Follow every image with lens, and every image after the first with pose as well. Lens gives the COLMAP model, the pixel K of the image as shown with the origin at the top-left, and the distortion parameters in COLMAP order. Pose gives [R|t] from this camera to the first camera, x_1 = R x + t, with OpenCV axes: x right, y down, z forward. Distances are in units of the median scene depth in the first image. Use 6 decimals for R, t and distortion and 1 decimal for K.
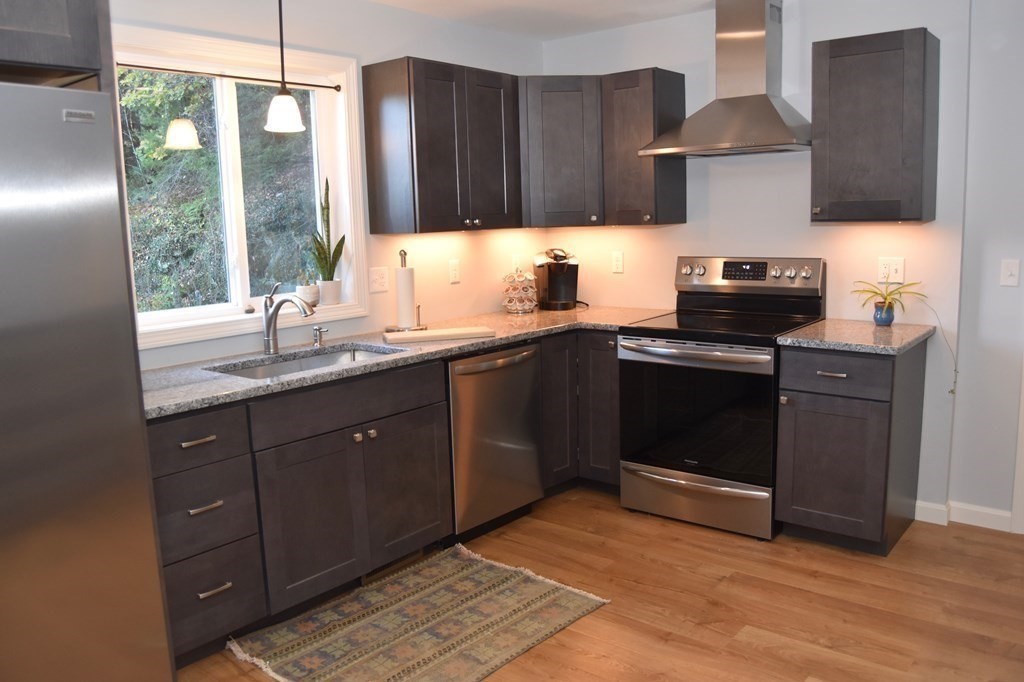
lens RADIAL K [[809.8, 0, 512.0], [0, 809.8, 341.0], [0, 0, 1]] dist [-0.092276, 0.035389]
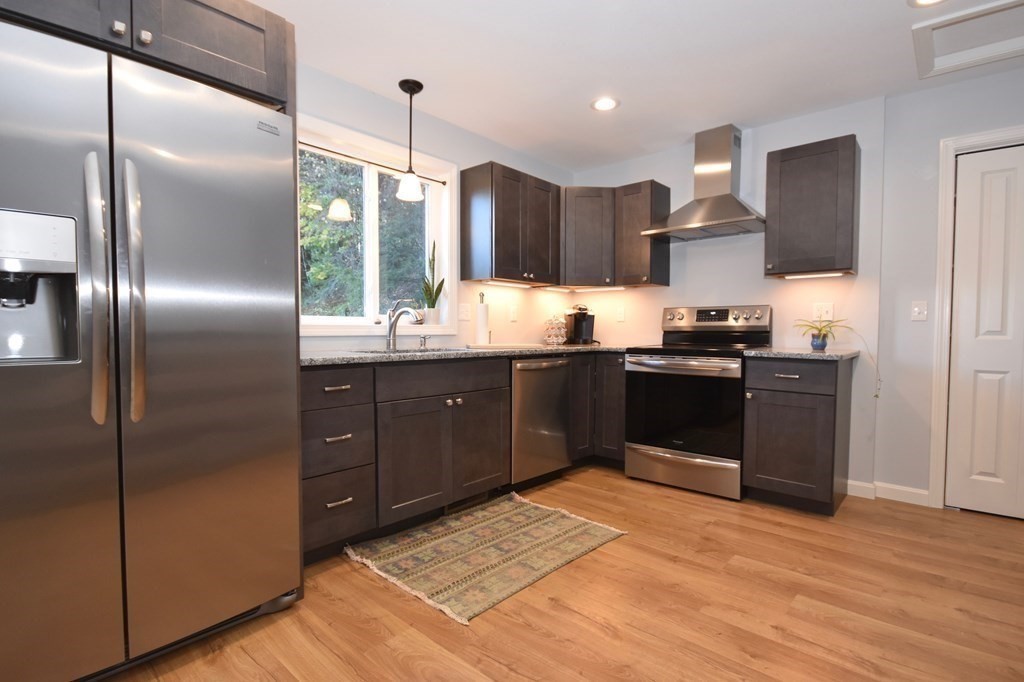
lens RADIAL K [[495.8, 0, 510.6], [0, 495.8, 347.6], [0, 0, 1]] dist [0.000347, -0.000296]
pose [[0.998488, 0.032849, -0.044075, -0.042063], [-0.037740, 0.992631, -0.115148, 0.104434], [0.039968, 0.116638, 0.992370, 0.110044]]
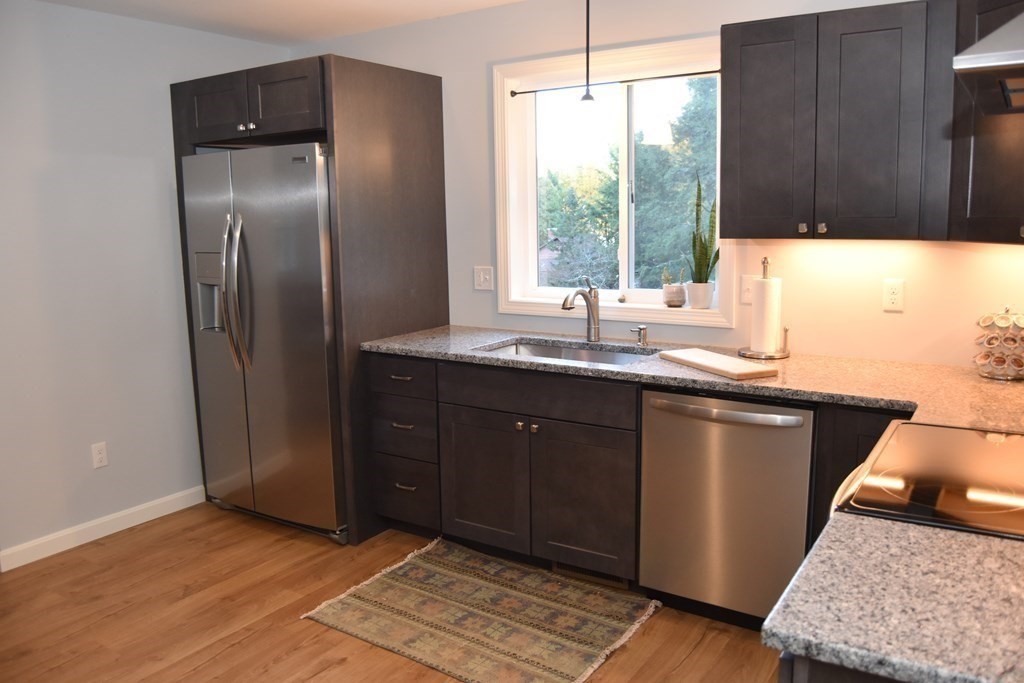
lens RADIAL K [[800.0, 0, 513.9], [0, 800.0, 341.0], [0, 0, 1]] dist [-0.096881, 0.035812]
pose [[0.104159, 0.184262, -0.977343, 0.716893], [-0.137129, 0.975963, 0.169387, -0.146907], [0.985062, 0.116379, 0.126923, 0.735753]]
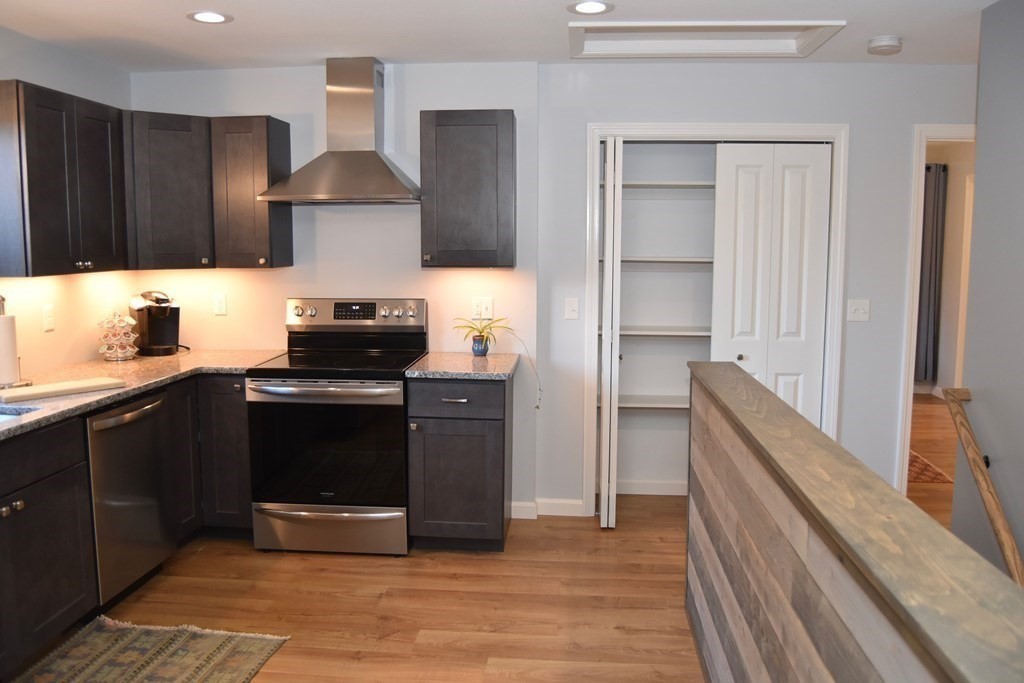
lens RADIAL K [[827.3, 0, 512.0], [0, 827.3, 341.5], [0, 0, 1]] dist [-0.090886, 0.034392]
pose [[0.823027, -0.036947, 0.566799, -0.193645], [0.060583, 0.997900, -0.022921, -0.010010], [-0.564762, 0.053203, 0.823537, -0.032270]]
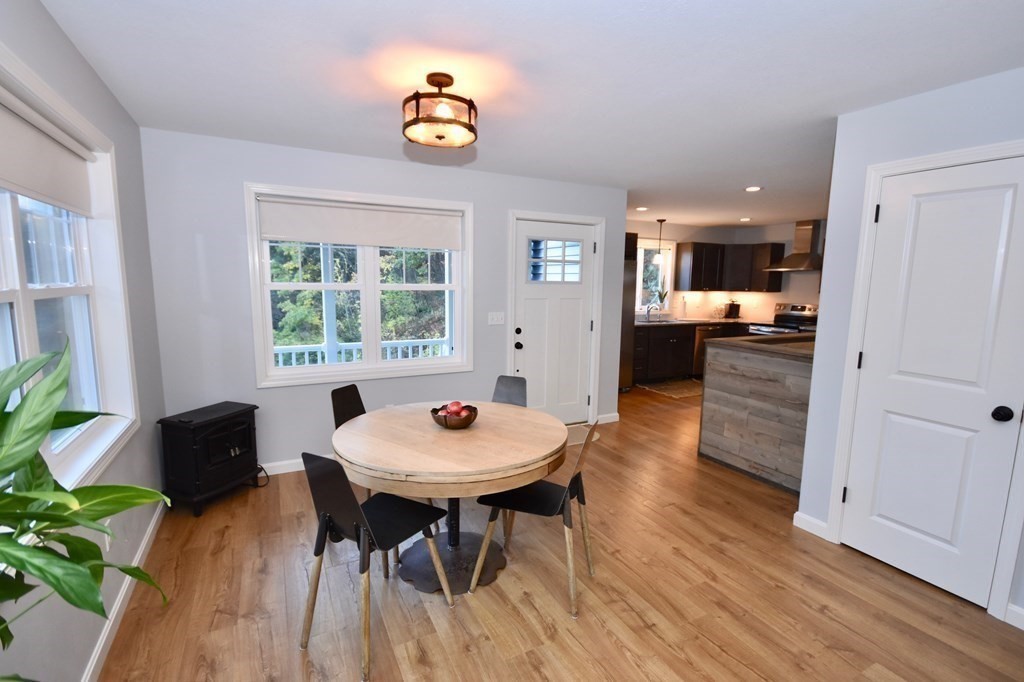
lens RADIAL K [[474.6, 0, 513.3], [0, 474.6, 350.4], [0, 0, 1]] dist [-0.001773, -0.000185]
pose [[0.918088, 0.097418, -0.384219, -0.000392], [-0.098900, 0.994970, 0.015953, 0.178712], [0.383840, 0.023353, 0.923104, -1.288796]]
